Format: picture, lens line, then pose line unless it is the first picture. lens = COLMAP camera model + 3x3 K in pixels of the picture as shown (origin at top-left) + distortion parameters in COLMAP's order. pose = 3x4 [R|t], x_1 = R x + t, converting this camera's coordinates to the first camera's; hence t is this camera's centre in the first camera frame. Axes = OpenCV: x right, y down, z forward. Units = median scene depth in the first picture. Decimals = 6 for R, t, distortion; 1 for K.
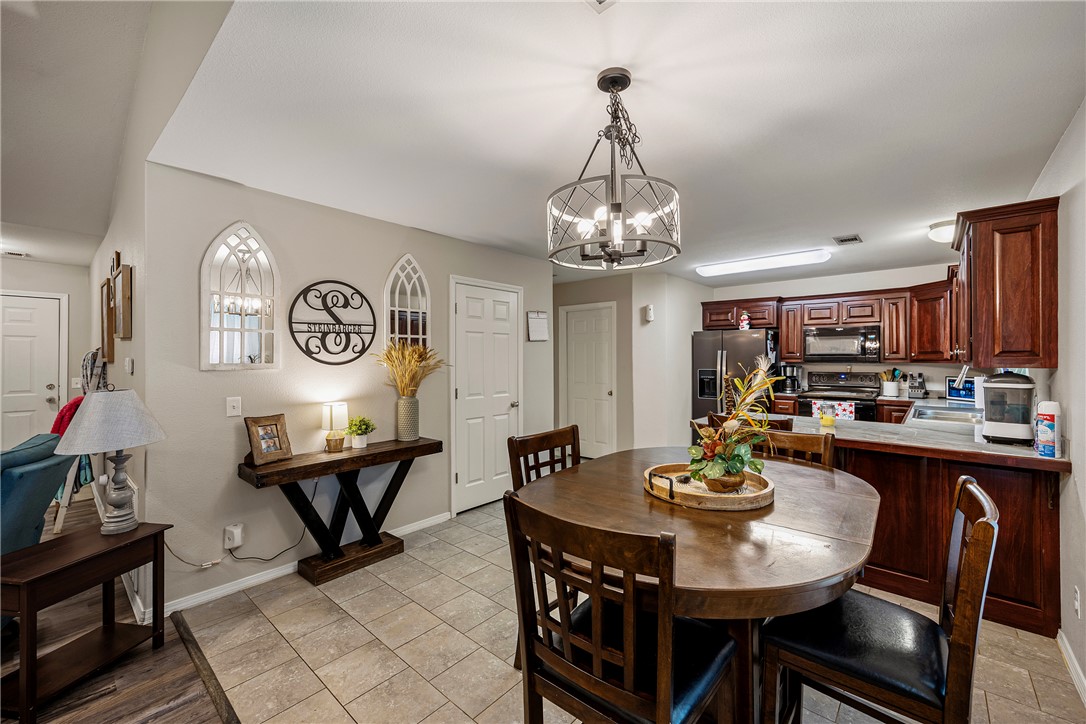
lens RADIAL K [[440.1, 0, 544.0], [0, 440.1, 354.0], [0, 0, 1]] dist [0.006646, -0.001646]
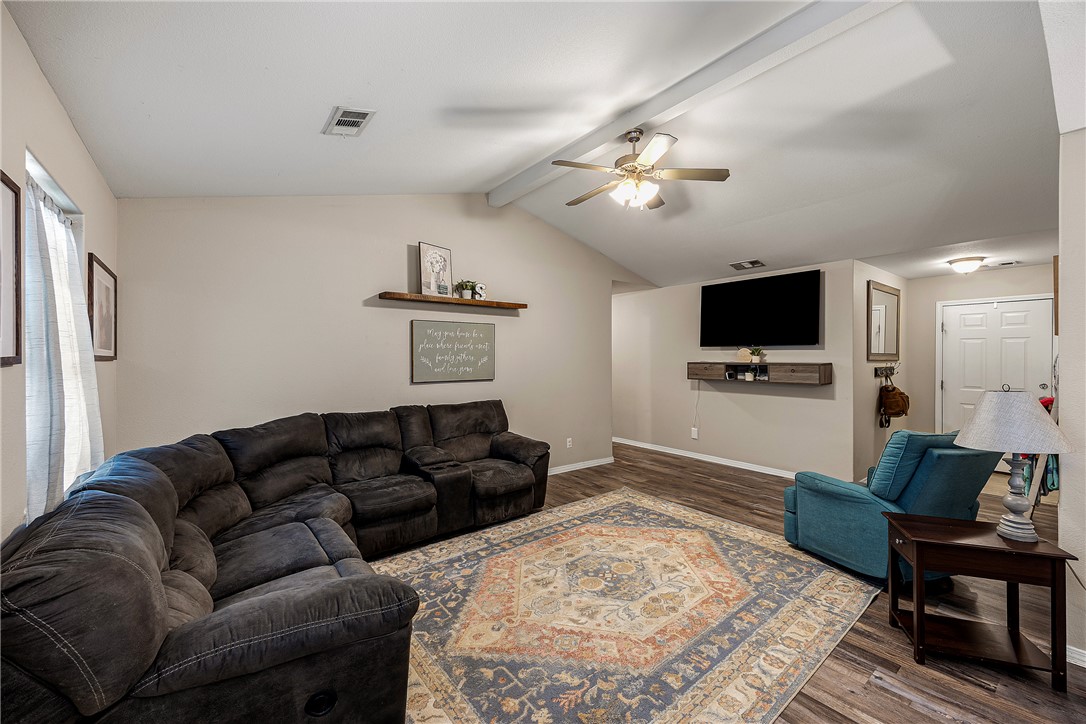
lens RADIAL K [[432.2, 0, 554.5], [0, 432.2, 357.4], [0, 0, 1]] dist [0.008505, -0.002295]
pose [[-0.173517, 0.001829, -0.984829, 0.072147], [0.004777, 0.999988, 0.001016, 0.001859], [0.984819, -0.004528, -0.173523, 0.089718]]
